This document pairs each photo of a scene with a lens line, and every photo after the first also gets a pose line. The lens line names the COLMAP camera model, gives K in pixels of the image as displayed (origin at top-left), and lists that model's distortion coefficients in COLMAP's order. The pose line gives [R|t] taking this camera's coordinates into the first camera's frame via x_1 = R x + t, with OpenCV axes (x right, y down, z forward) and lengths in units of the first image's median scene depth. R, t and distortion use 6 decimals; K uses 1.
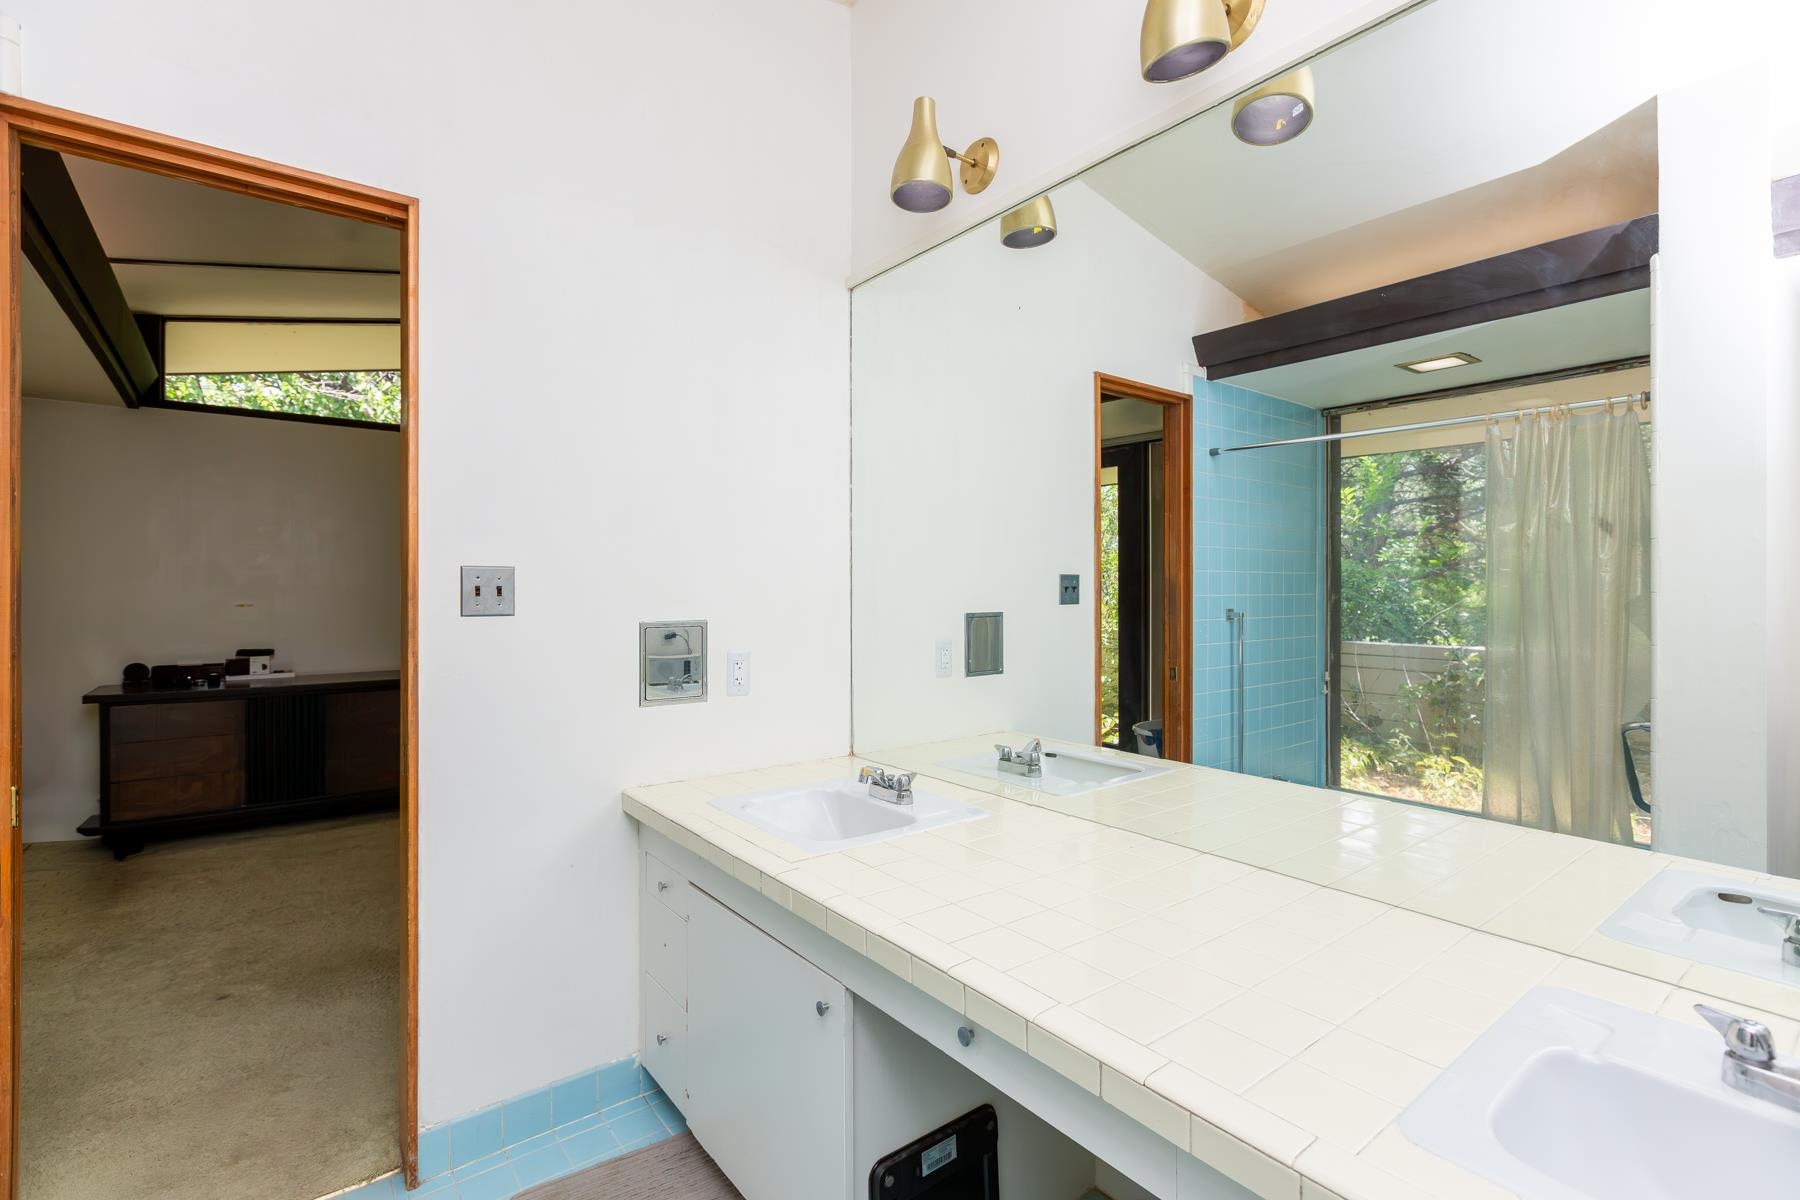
lens RADIAL K [[821.2, 0, 901.0], [0, 821.2, 589.4], [0, 0, 1]] dist [0.004686, -0.001181]
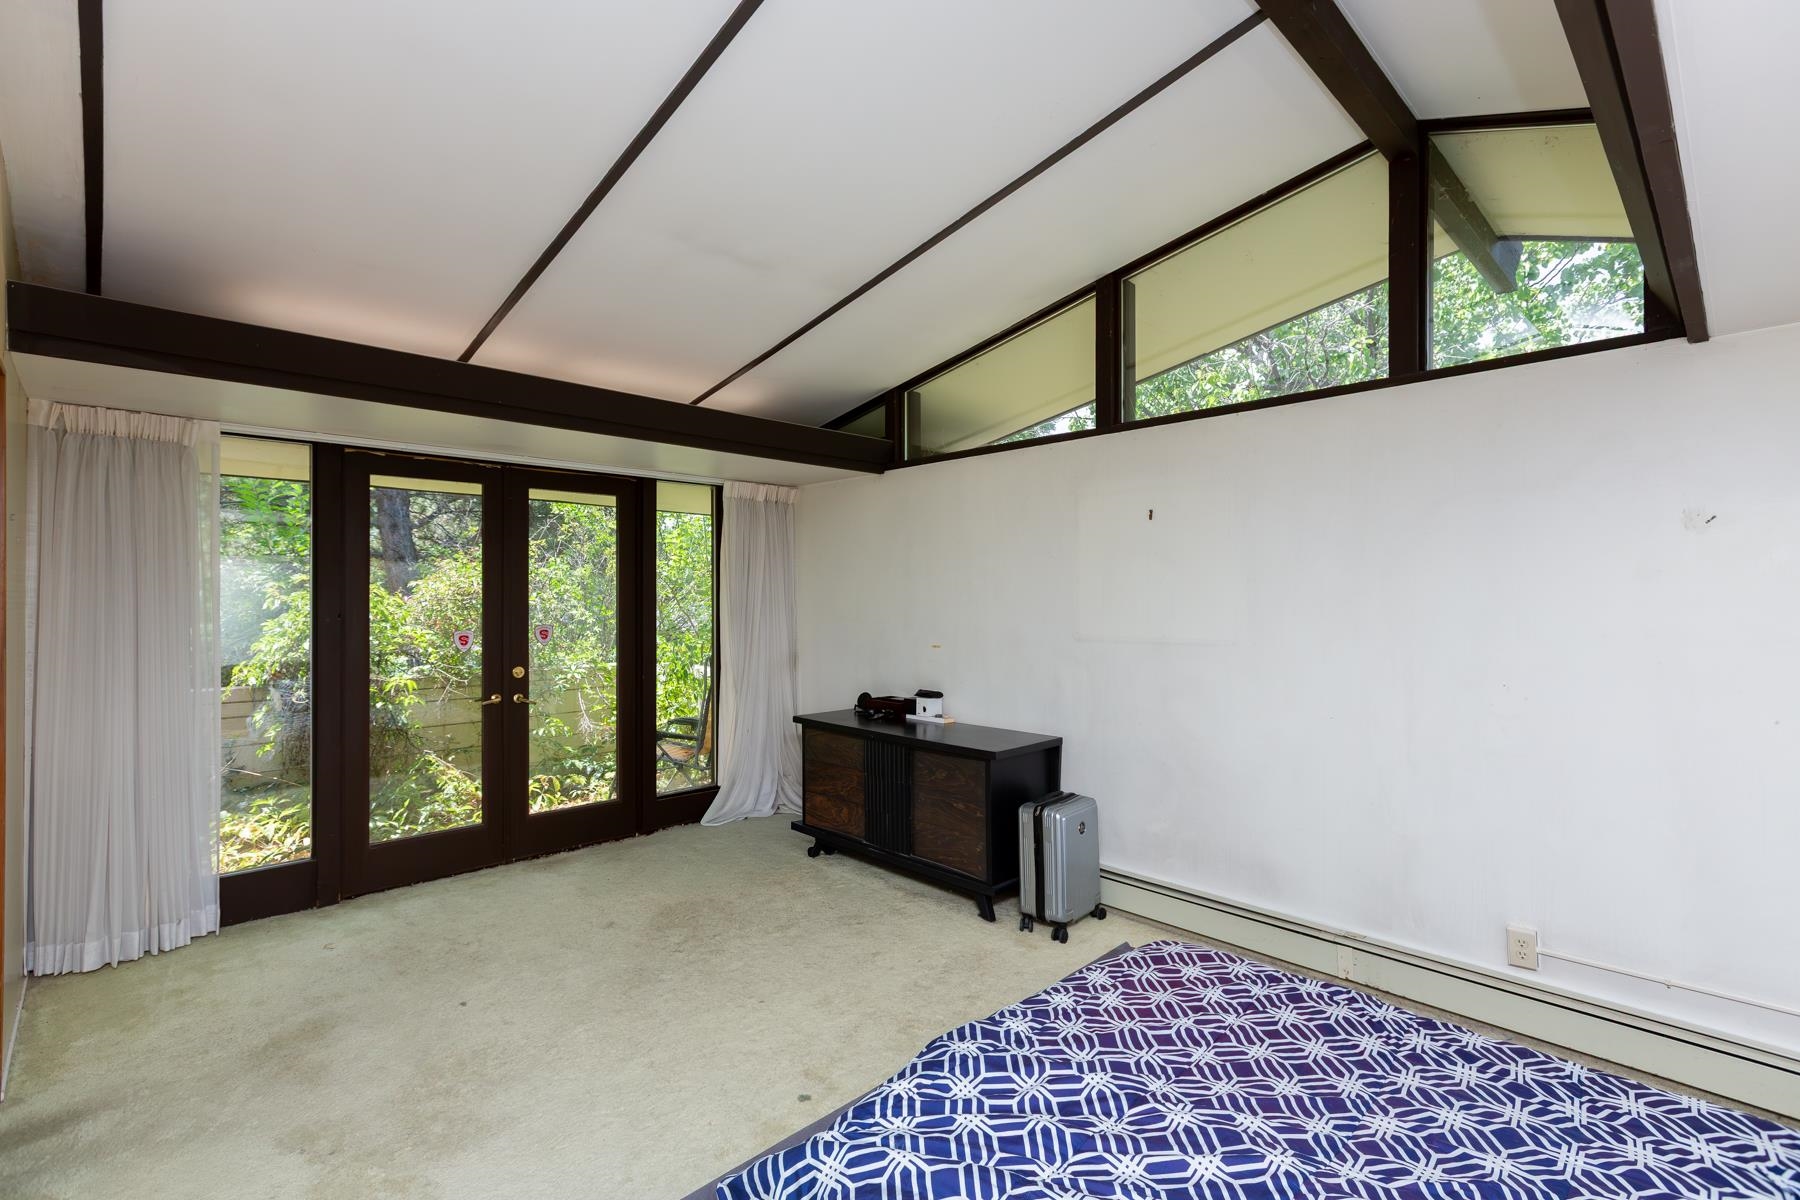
lens RADIAL K [[821.2, 0, 908.3], [0, 821.2, 602.7], [0, 0, 1]] dist [0.004686, -0.001181]
pose [[0.102851, -0.006921, -0.994673, 0.217618], [-0.009003, 0.999928, -0.007888, -0.027605], [0.994656, 0.009766, 0.102781, 0.888647]]
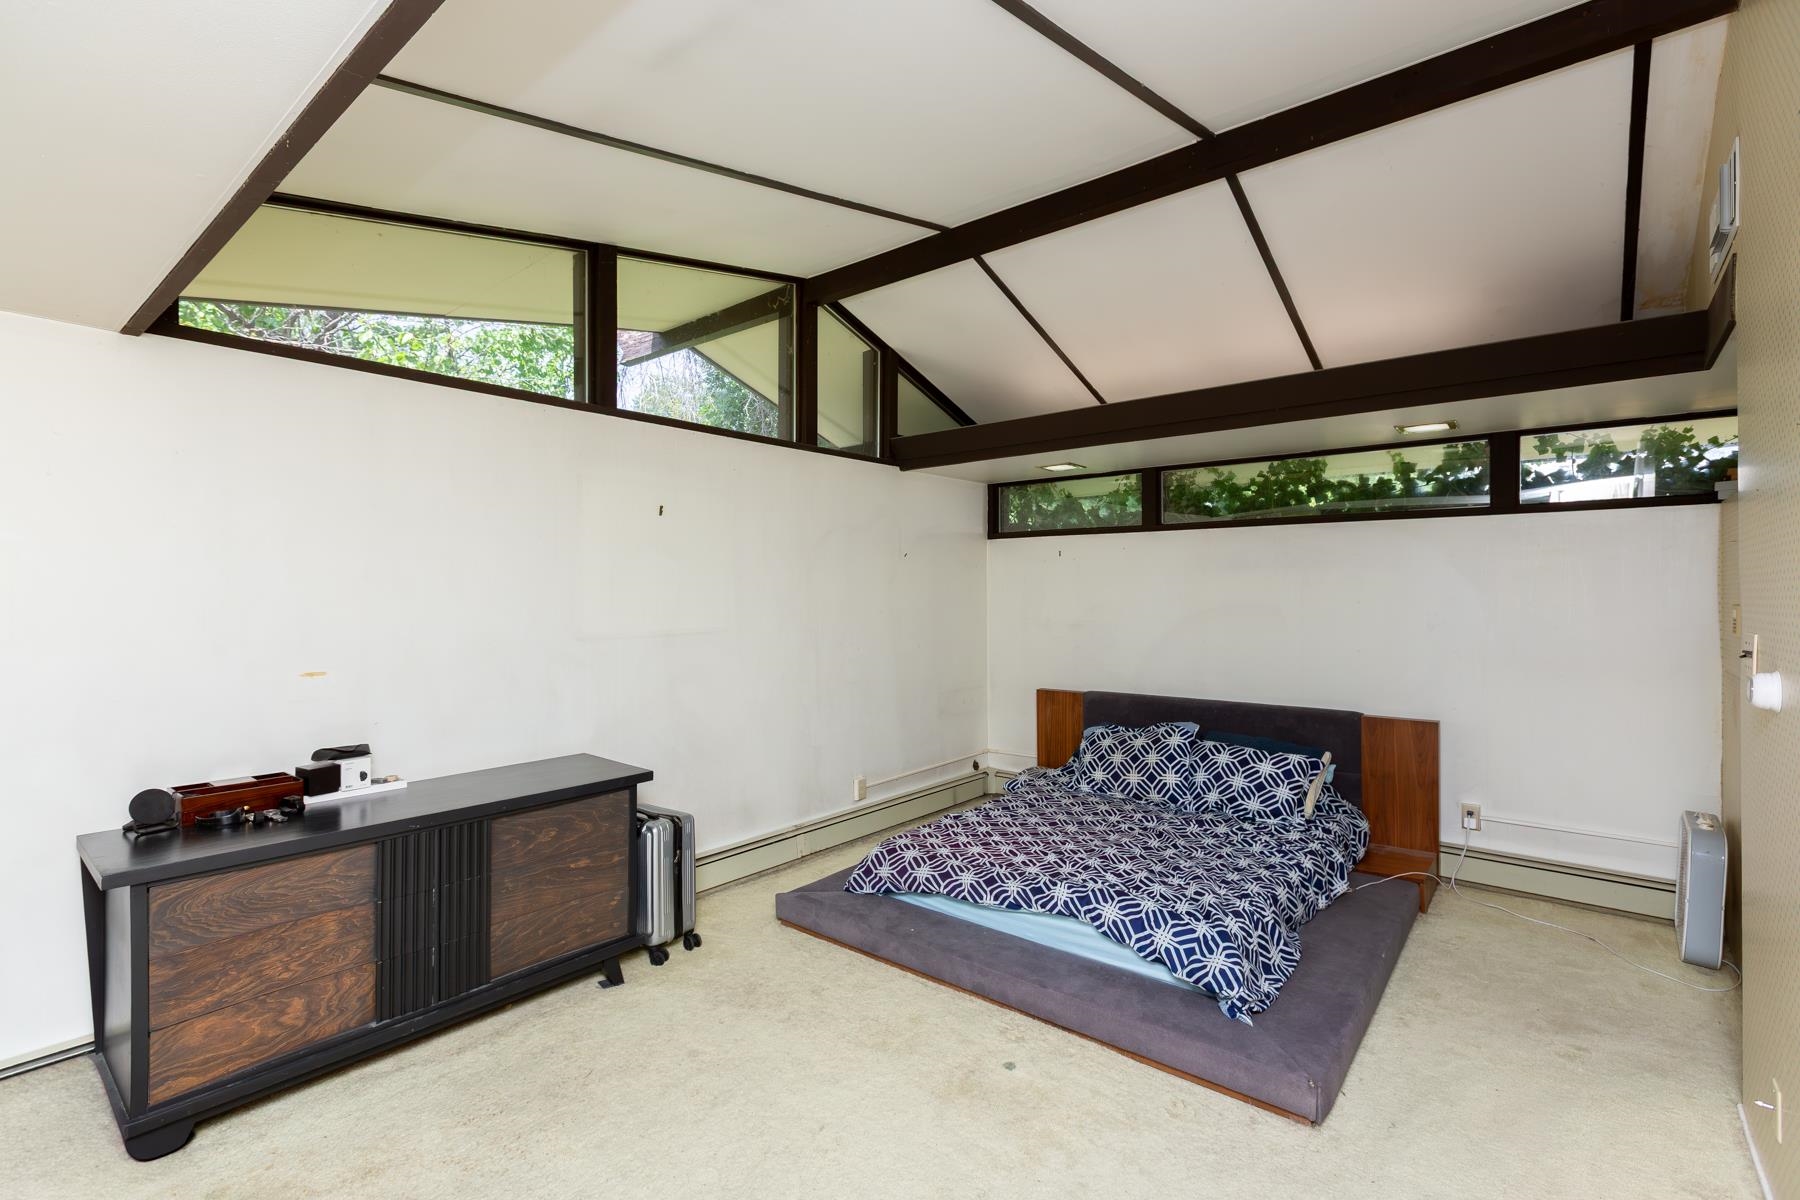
lens RADIAL K [[821.2, 0, 907.4], [0, 821.2, 592.0], [0, 0, 1]] dist [0.004686, -0.001181]
pose [[0.977075, -0.007331, 0.212769, -0.517761], [0.008739, 0.999946, -0.005676, -0.034310], [-0.212715, 0.007405, 0.977086, 0.329069]]
